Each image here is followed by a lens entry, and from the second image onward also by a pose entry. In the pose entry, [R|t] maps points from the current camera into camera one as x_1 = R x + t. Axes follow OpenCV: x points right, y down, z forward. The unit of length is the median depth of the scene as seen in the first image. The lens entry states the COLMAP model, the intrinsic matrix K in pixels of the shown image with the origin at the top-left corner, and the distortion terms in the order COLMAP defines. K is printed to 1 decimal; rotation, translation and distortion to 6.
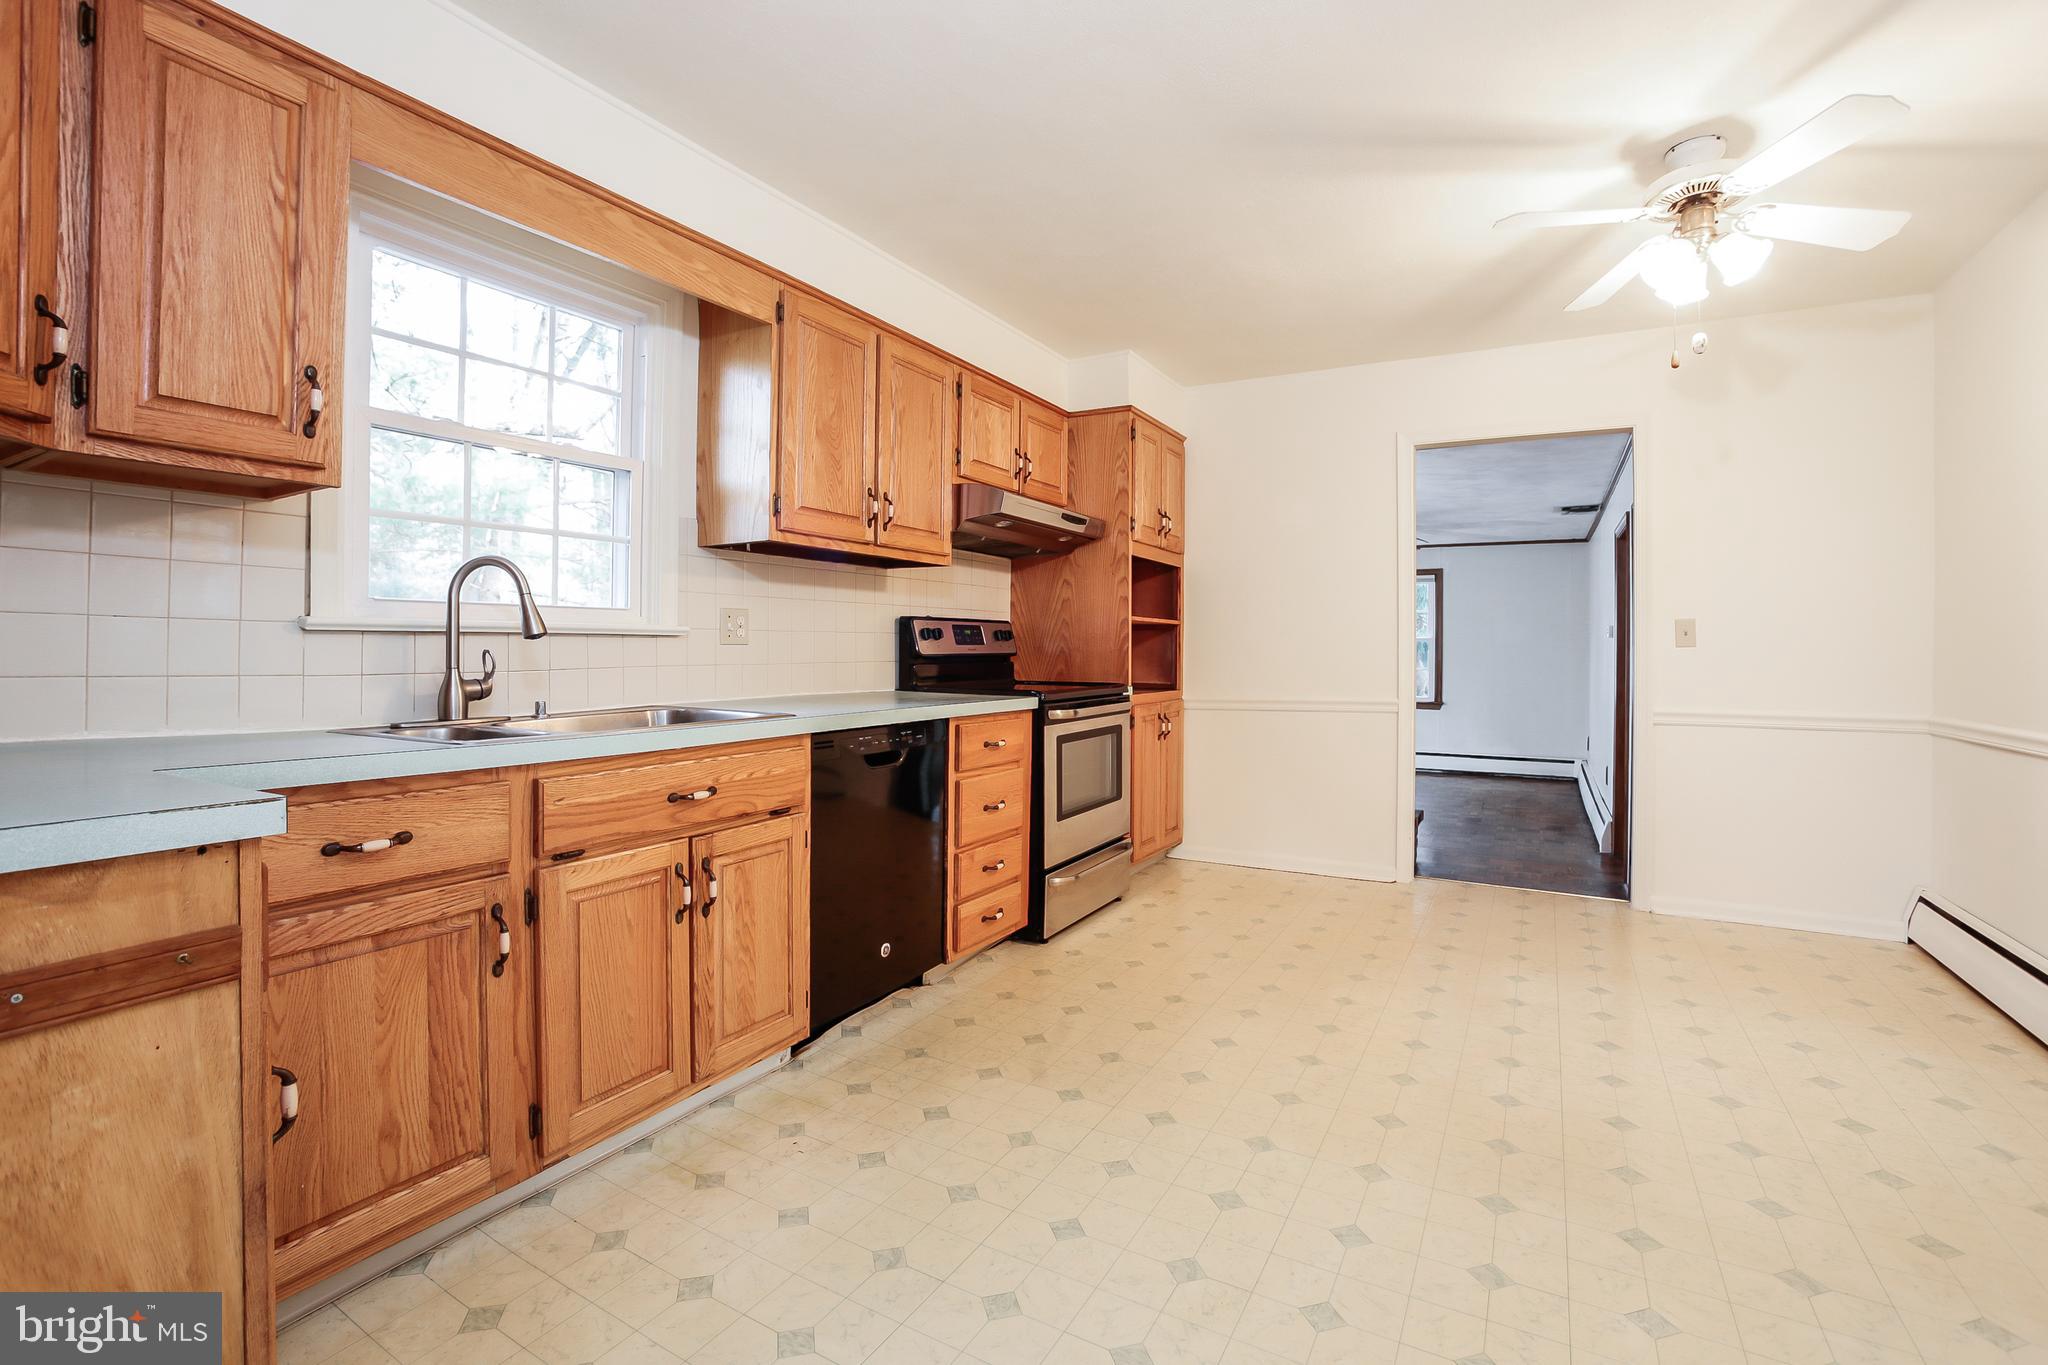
lens RADIAL K [[907.2, 0, 1036.1], [0, 907.2, 642.1], [0, 0, 1]] dist [-0.067971, 0.026203]
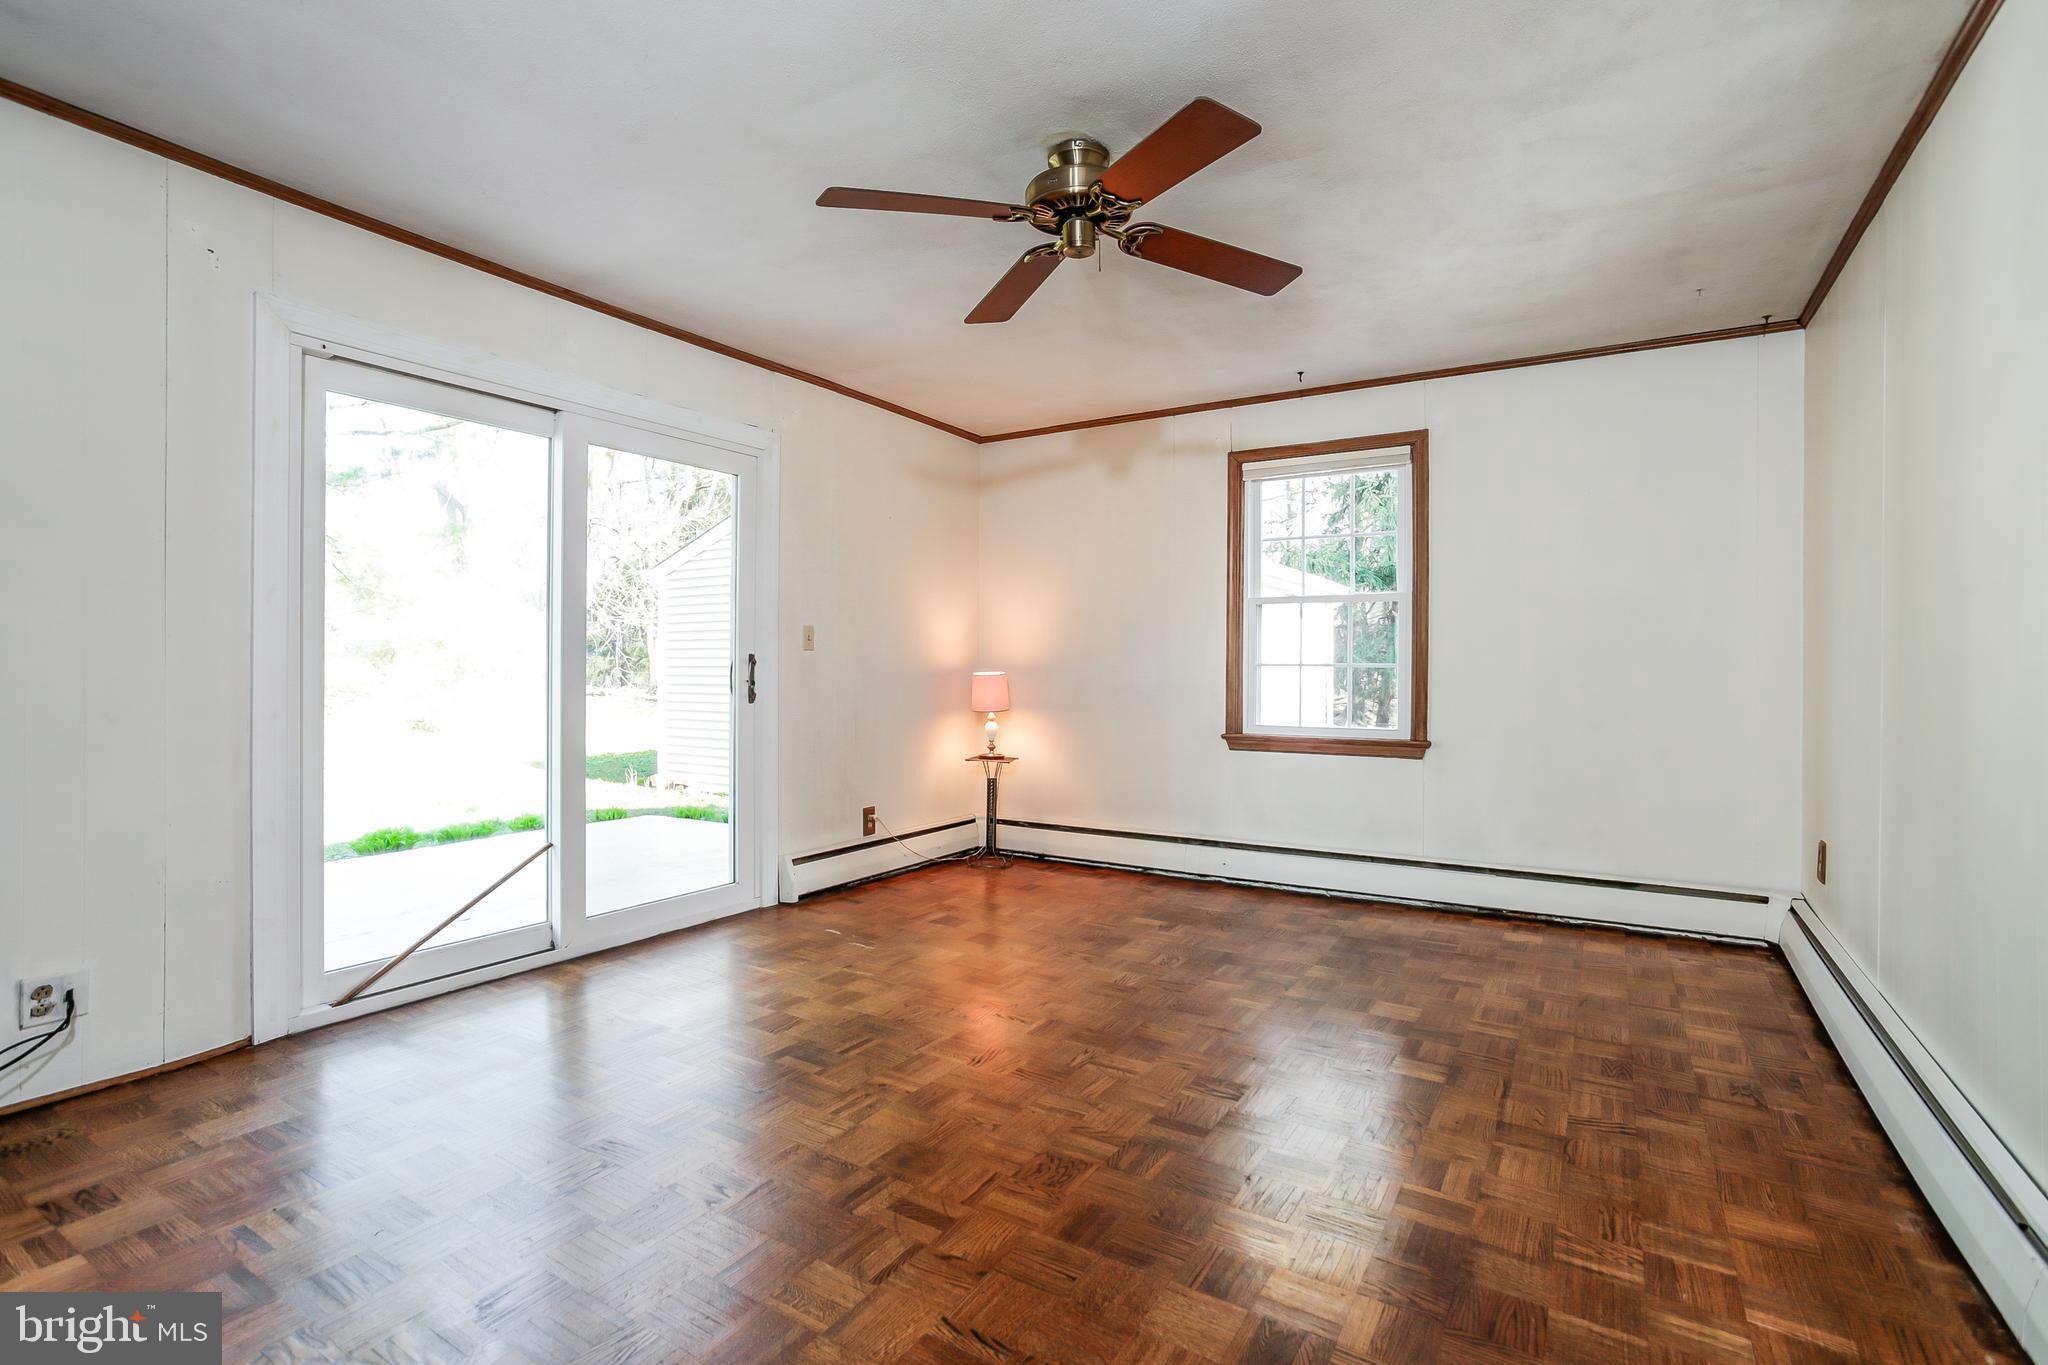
lens RADIAL K [[967.7, 0, 1022.6], [0, 967.7, 661.2], [0, 0, 1]] dist [-0.061527, 0.034665]
pose [[0.998915, -0.003769, -0.046422, 1.175755], [0.003408, 0.999964, -0.007833, 0.106282], [0.046449, 0.007666, 0.998891, 2.282142]]
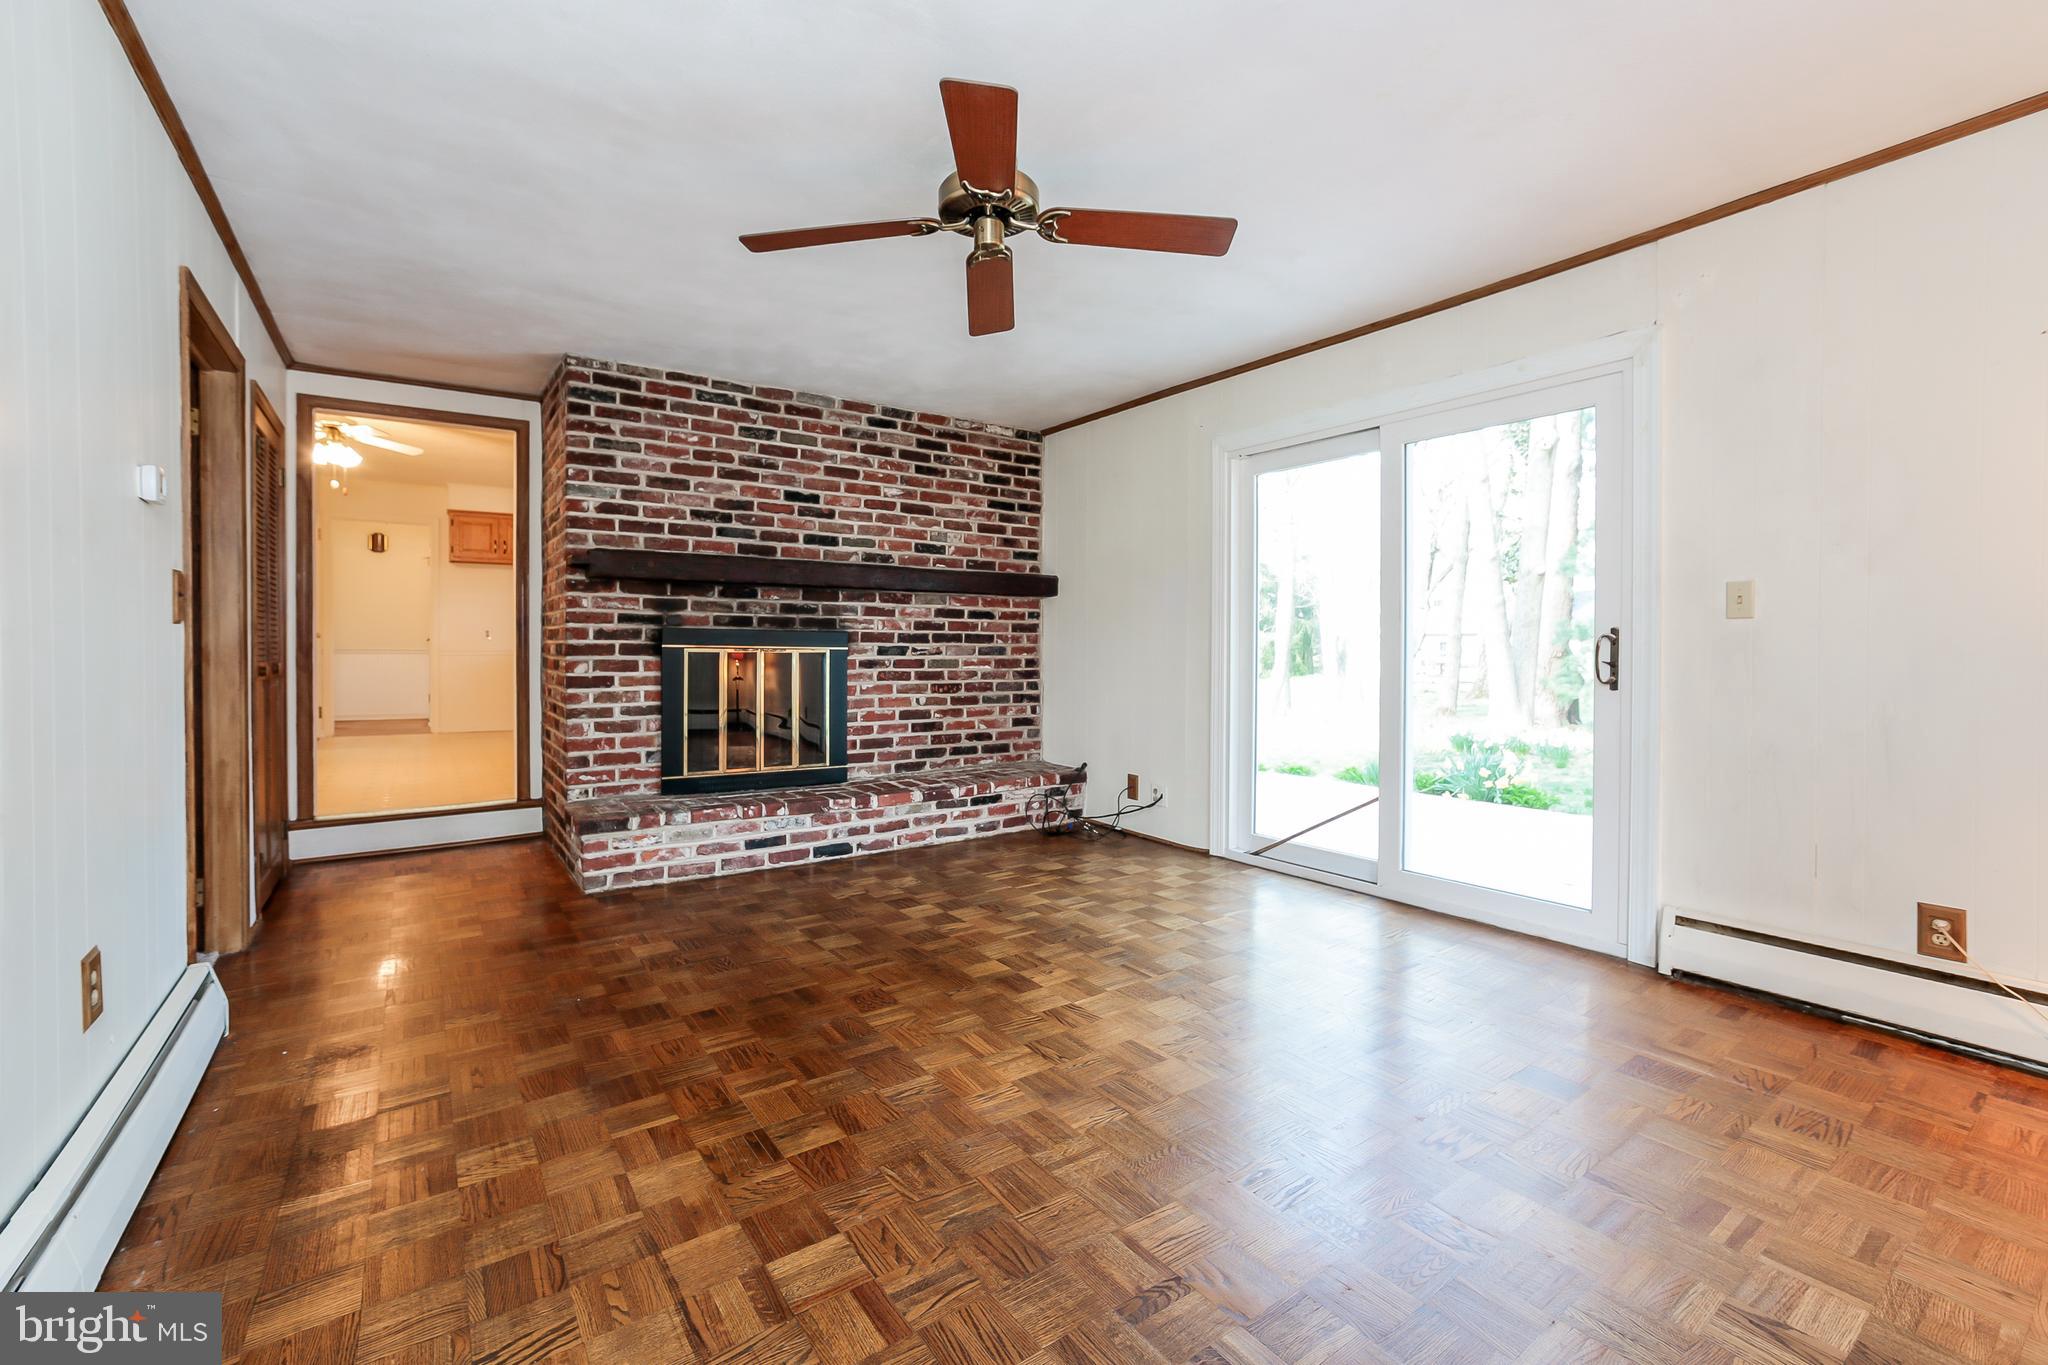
lens RADIAL K [[859.2, 0, 1012.3], [0, 859.2, 654.7], [0, 0, 1]] dist [-0.051549, 0.021075]
pose [[-0.433744, 0.001075, -0.901035, 2.077279], [-0.003860, 0.999988, 0.003051, 0.115687], [0.901028, 0.004801, -0.433735, 3.804838]]
